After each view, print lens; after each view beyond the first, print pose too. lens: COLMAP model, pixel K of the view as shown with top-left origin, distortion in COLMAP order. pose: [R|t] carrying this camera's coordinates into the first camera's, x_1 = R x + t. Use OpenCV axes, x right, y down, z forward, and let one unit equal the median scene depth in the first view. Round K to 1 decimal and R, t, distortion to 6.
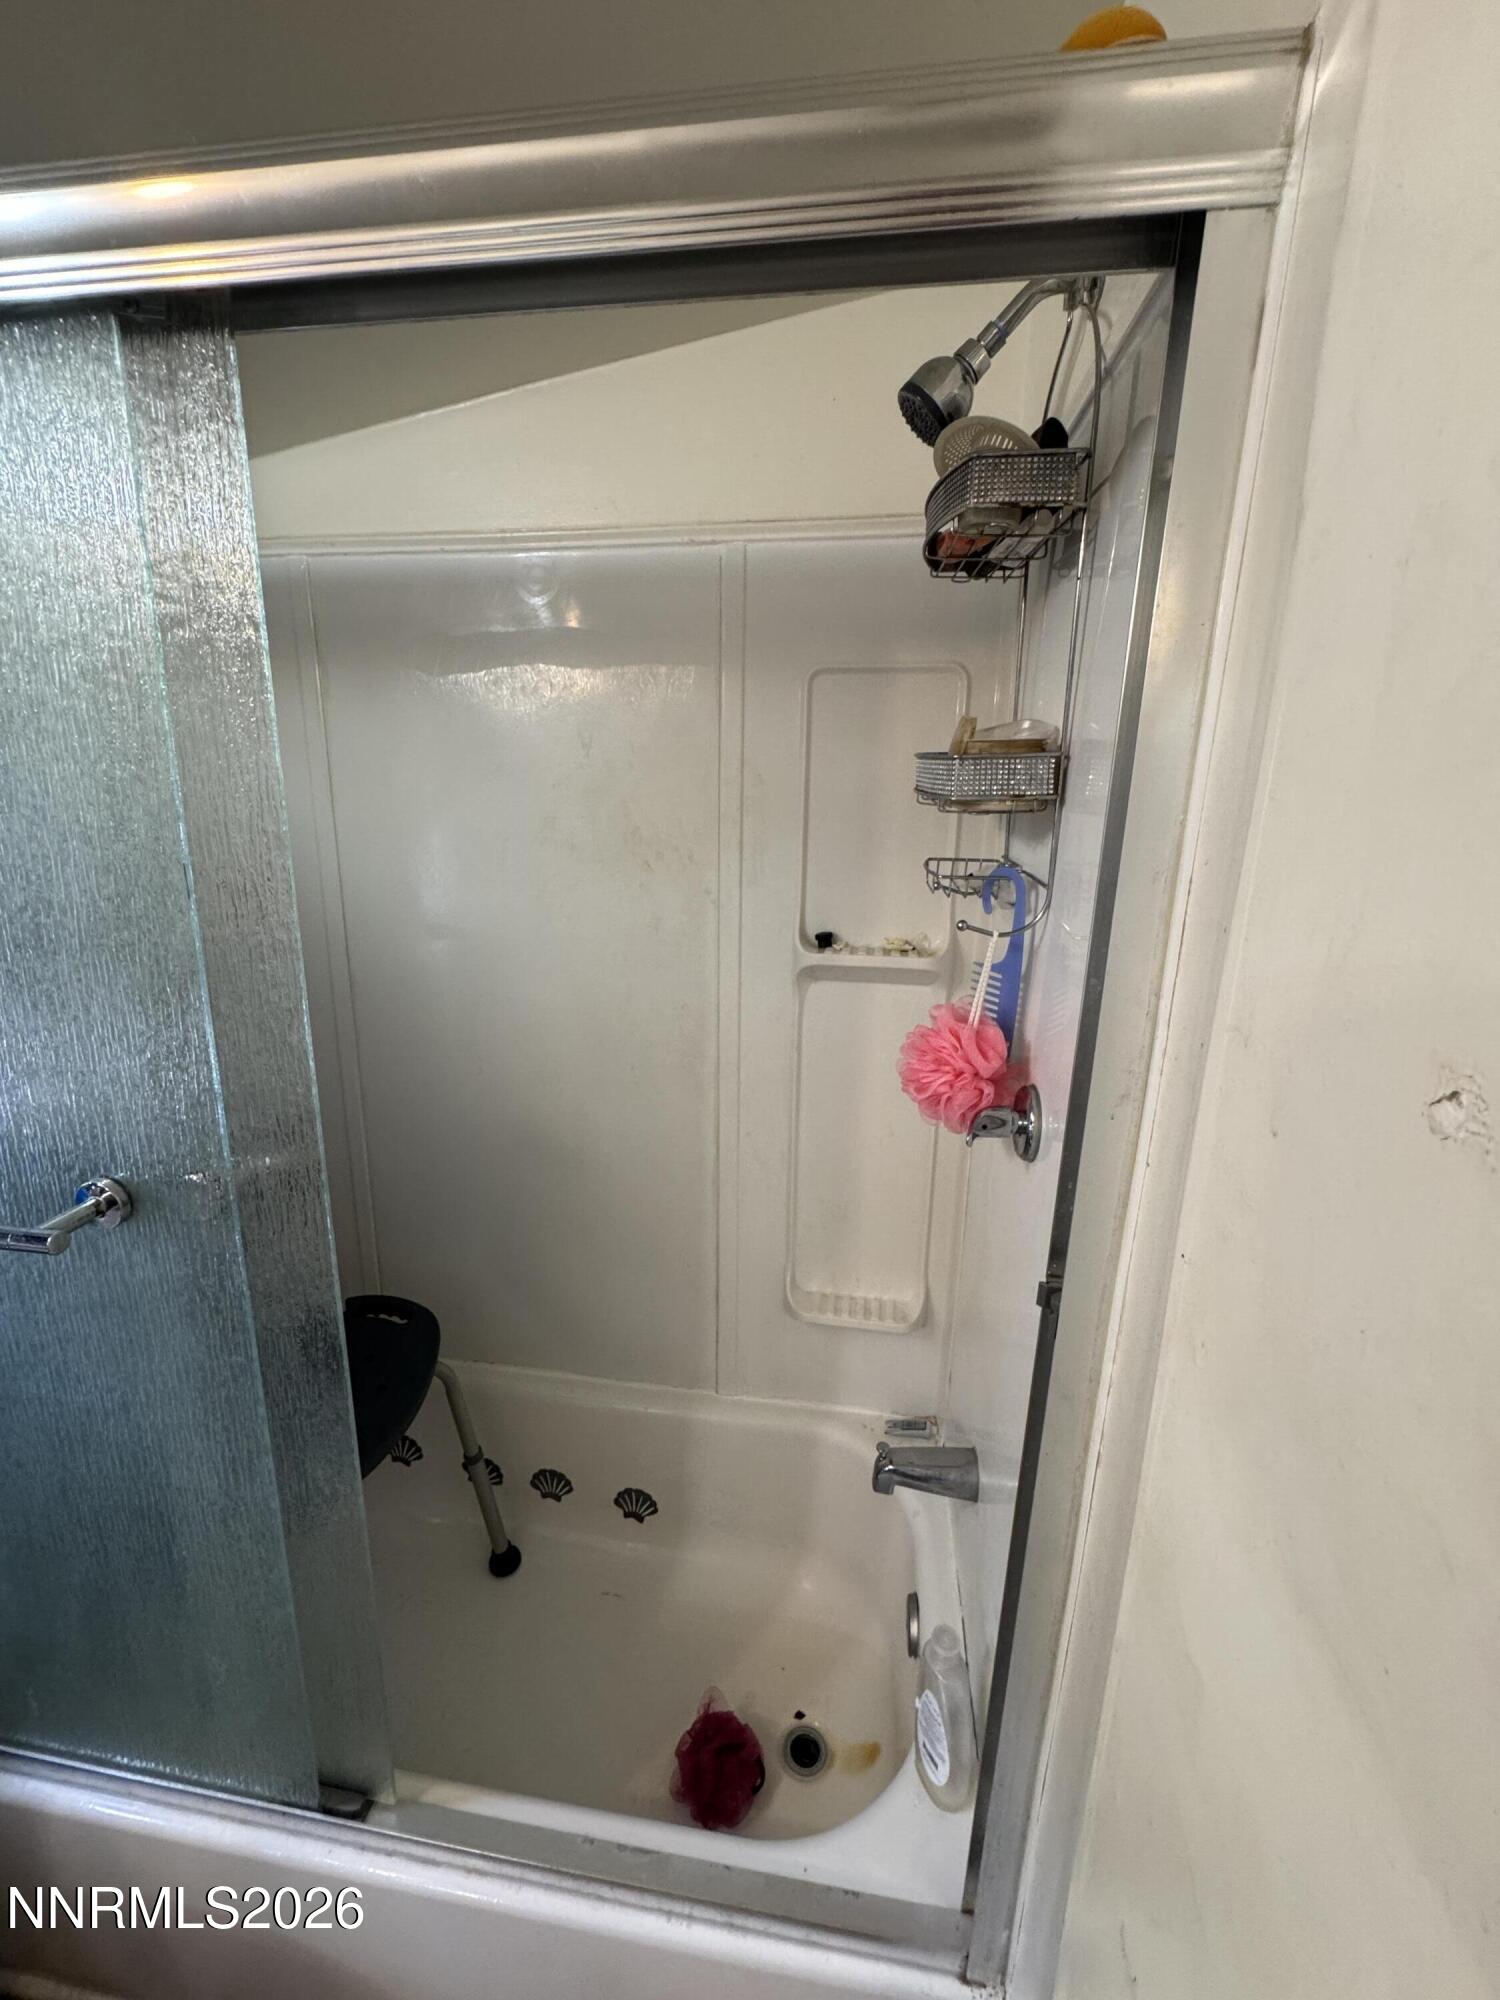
lens RADIAL K [[794.0, 0, 749.7], [0, 794.0, 1001.3], [0, 0, 1]] dist [-0.003963, 0.000673]
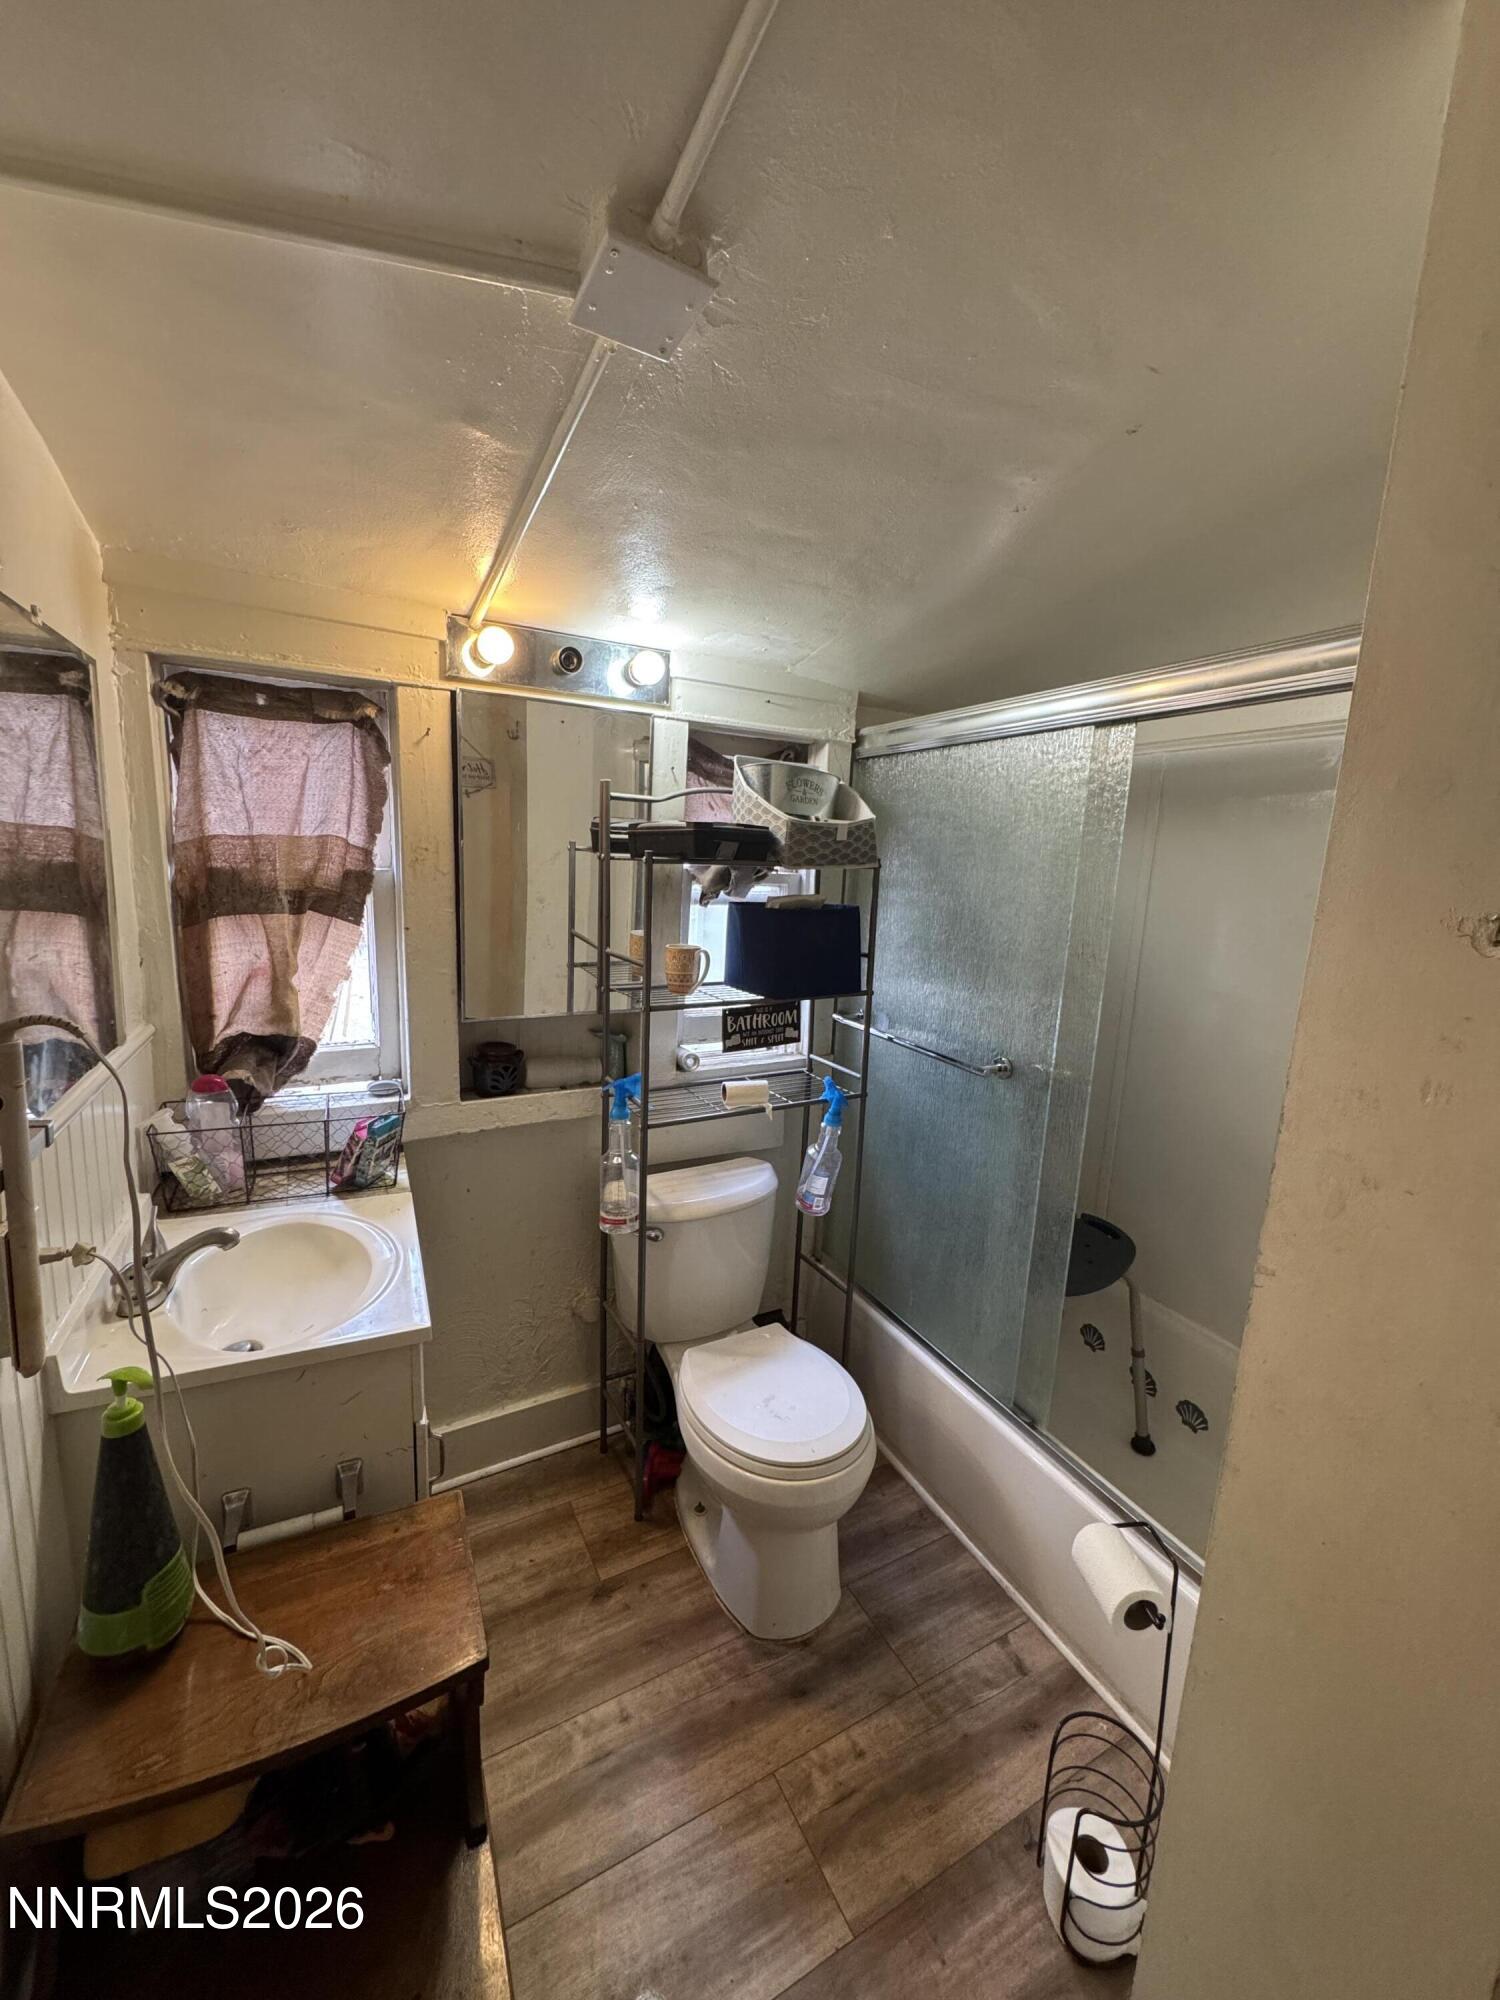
lens RADIAL K [[794.0, 0, 749.7], [0, 794.0, 1001.3], [0, 0, 1]] dist [-0.003963, 0.000673]
pose [[0.577810, 0.149160, -0.802425, 0.475751], [-0.220624, 0.975102, 0.022391, 0.136297], [0.785786, 0.164096, 0.596332, -0.797279]]
